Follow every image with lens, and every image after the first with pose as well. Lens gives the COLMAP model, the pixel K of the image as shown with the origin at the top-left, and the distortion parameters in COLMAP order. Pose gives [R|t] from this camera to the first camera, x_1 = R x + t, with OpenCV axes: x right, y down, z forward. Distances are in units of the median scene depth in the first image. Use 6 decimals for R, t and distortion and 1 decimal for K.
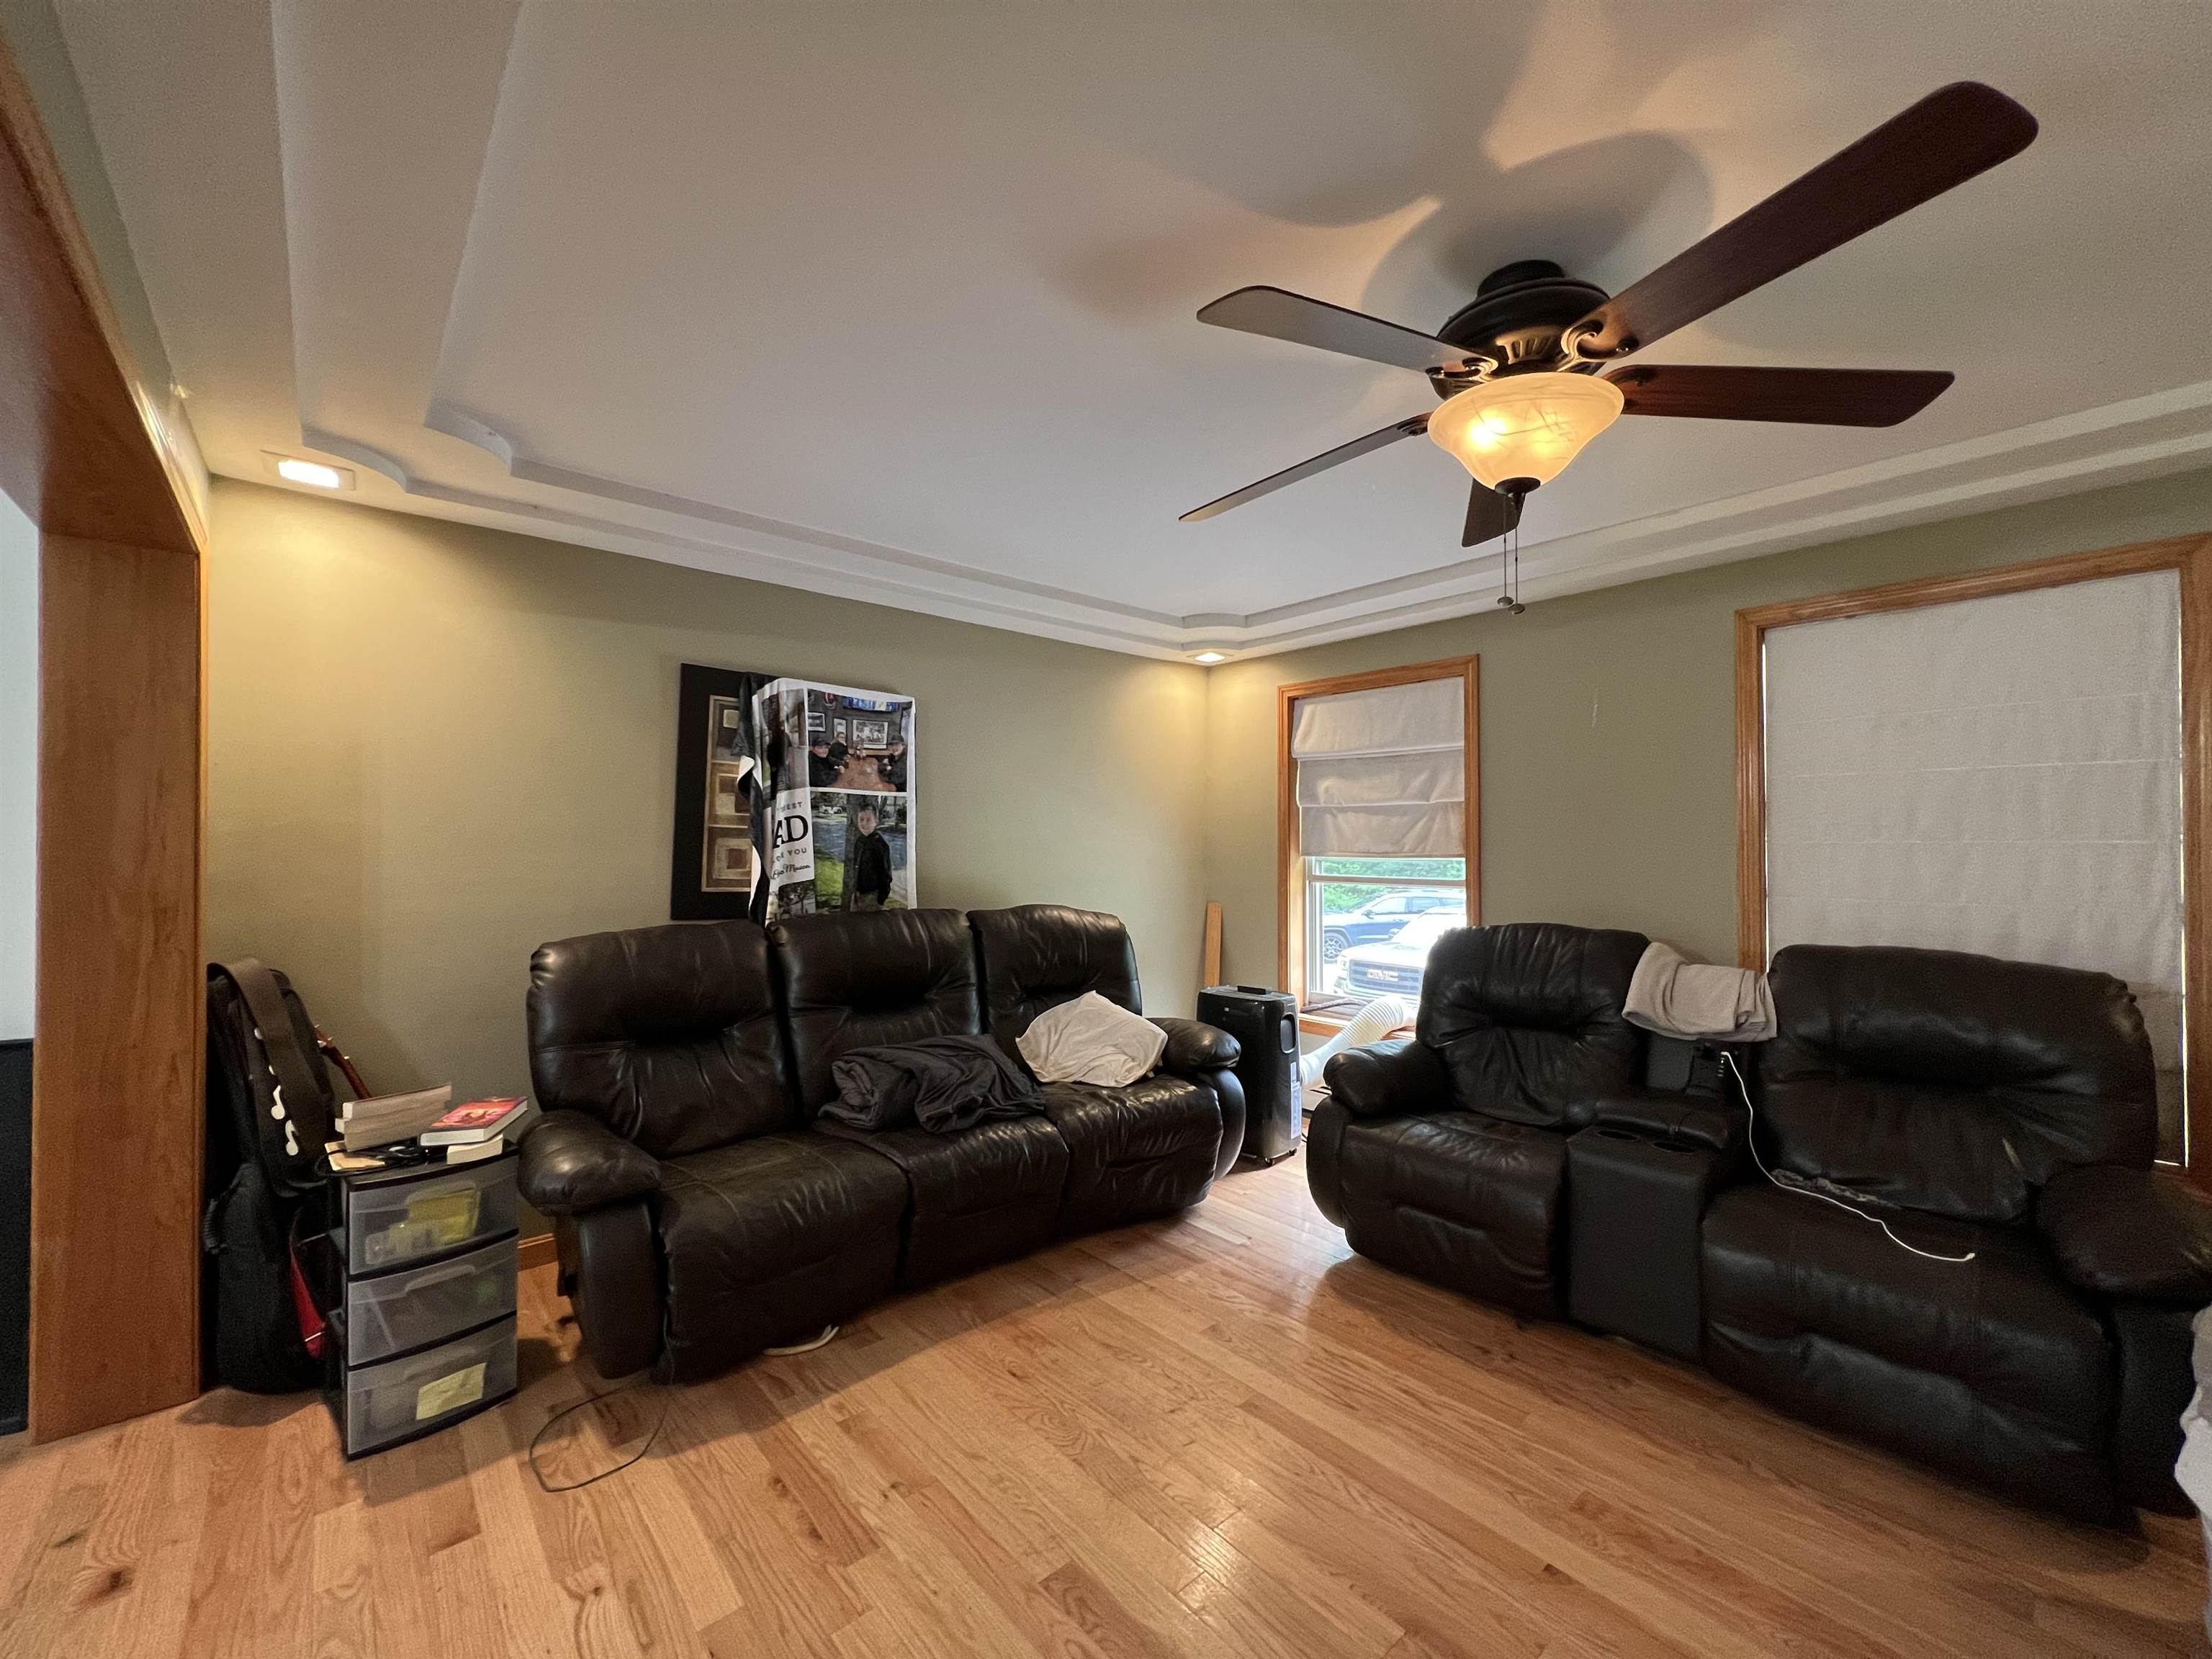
lens RADIAL K [[884.5, 0, 1117.0], [0, 884.5, 830.3], [0, 0, 1]] dist [0.000186, -0.000345]
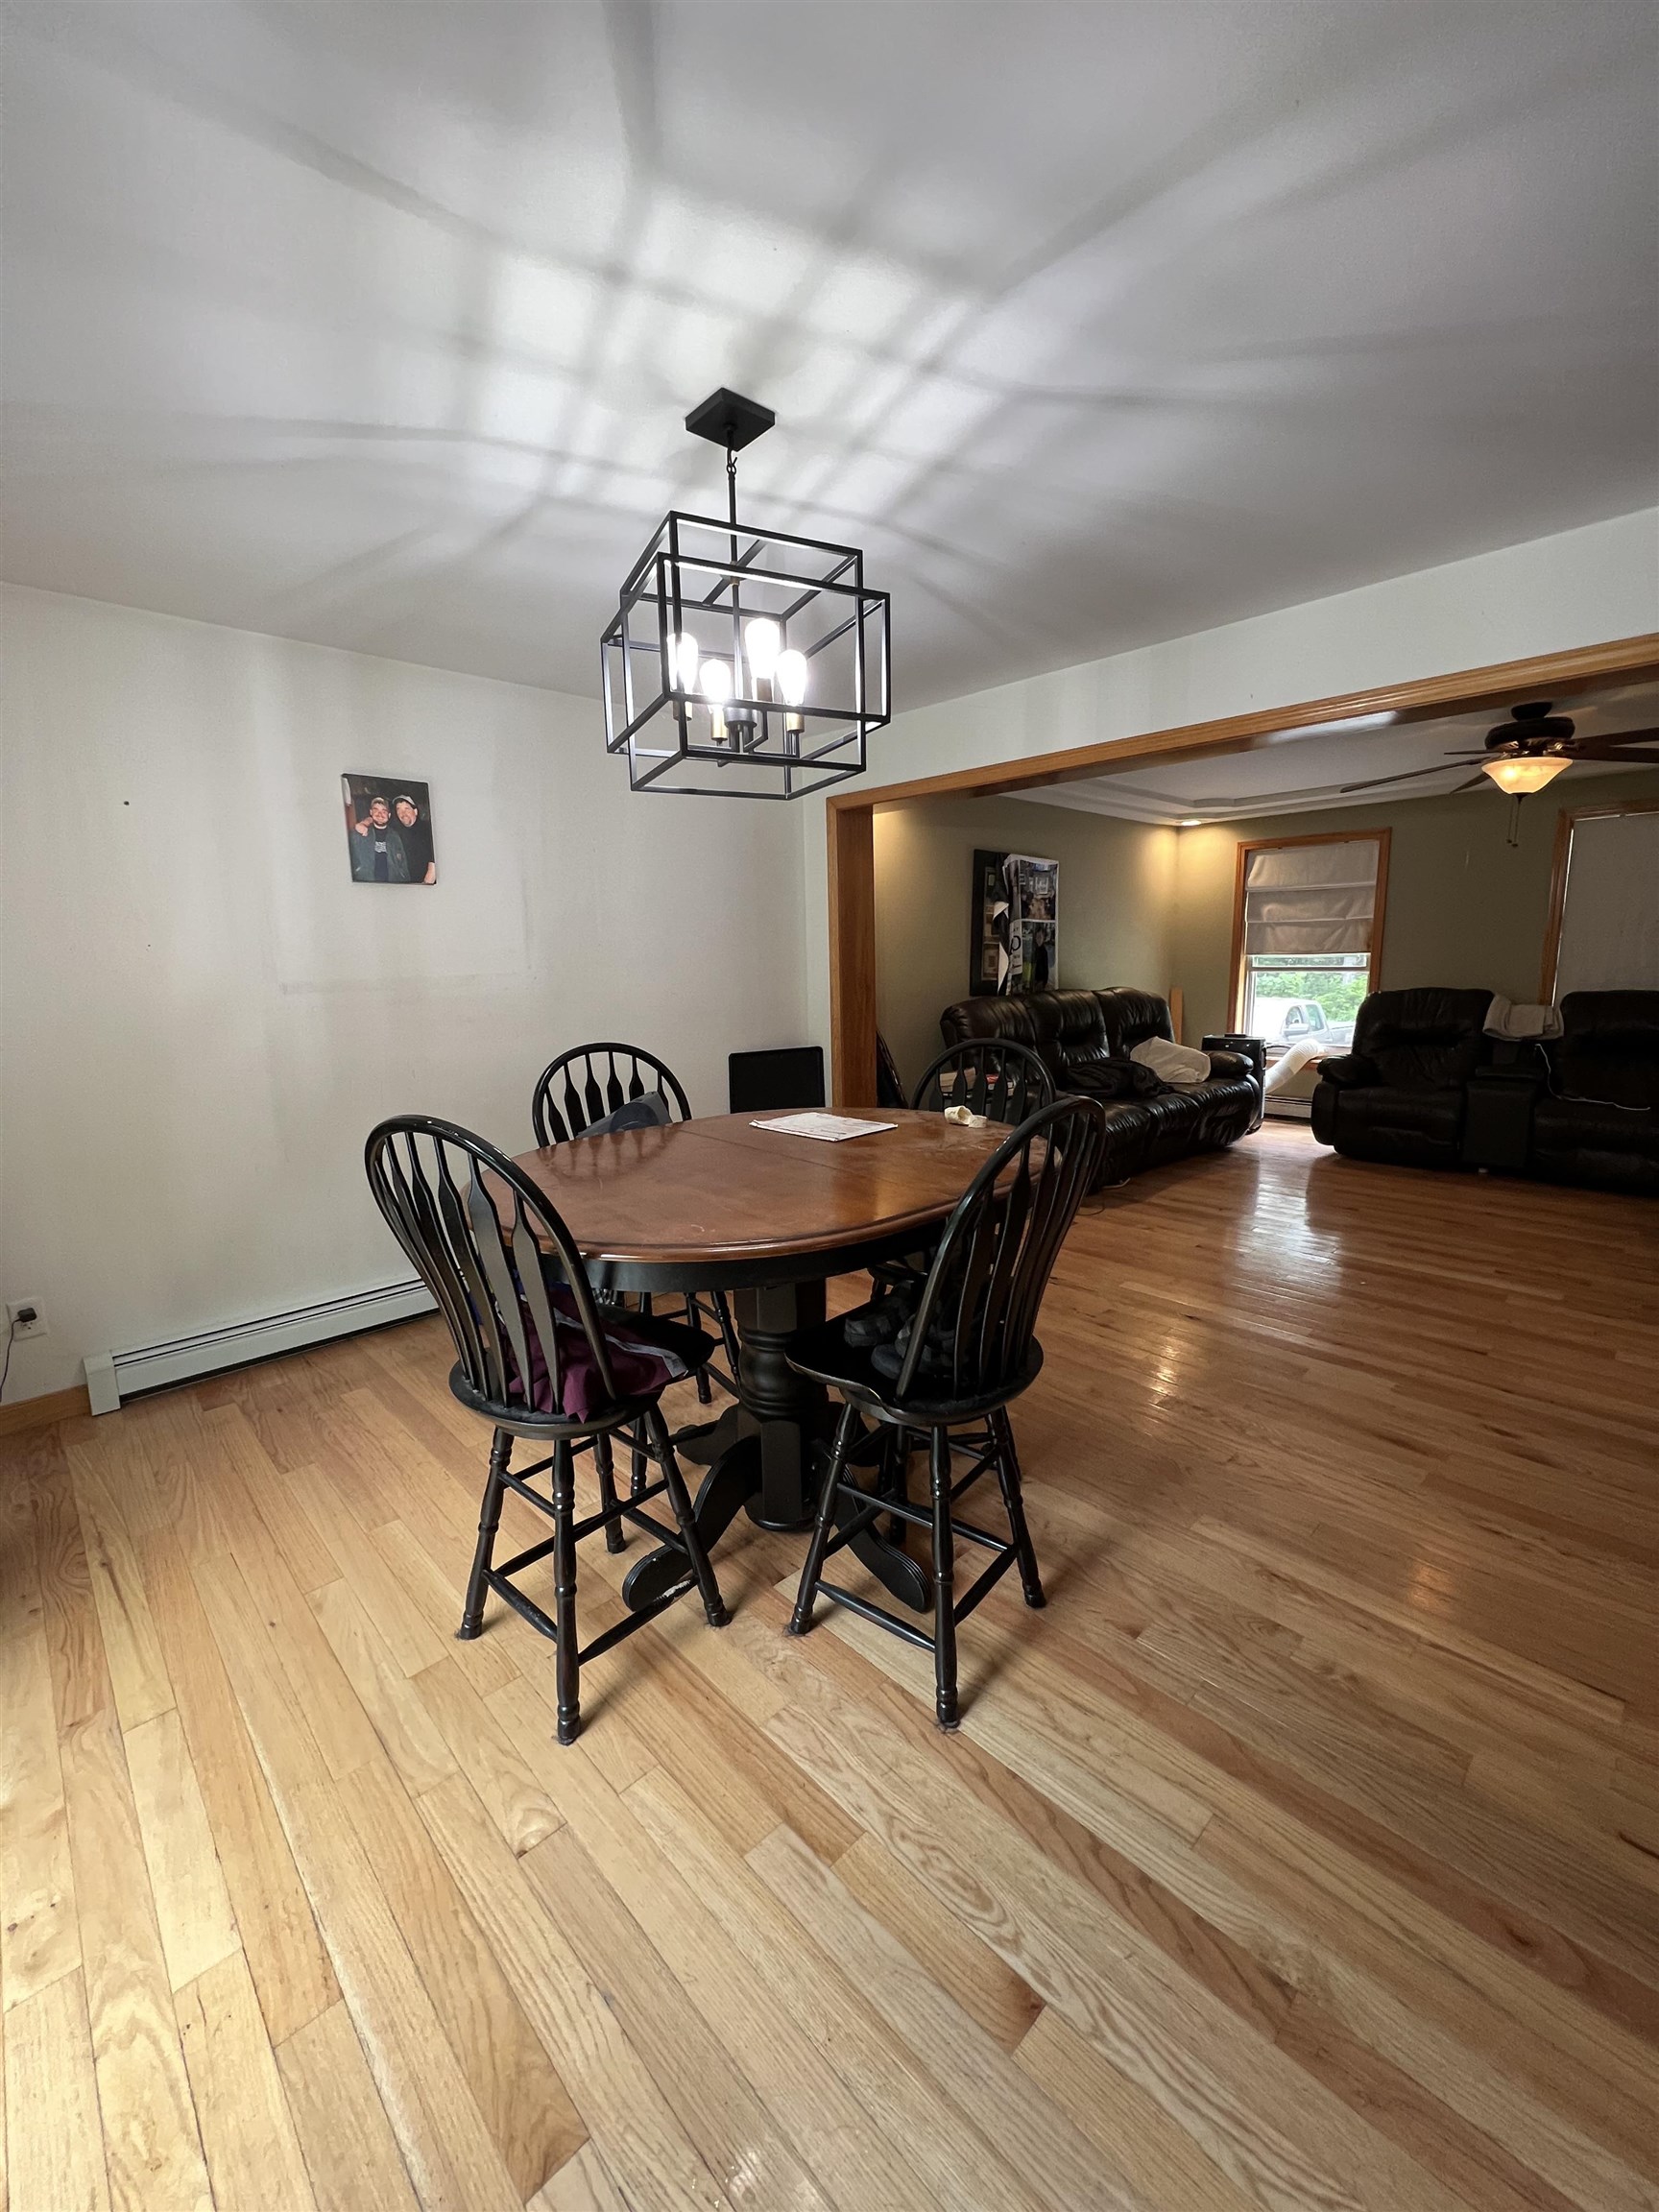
lens RADIAL K [[884.5, 0, 824.4], [0, 884.5, 1107.8], [0, 0, 1]] dist [0.000186, -0.000345]
pose [[0.998916, -0.027878, 0.037283, -0.791512], [0.020412, 0.982066, 0.187430, -0.017361], [-0.041839, -0.186466, 0.981570, -0.736410]]
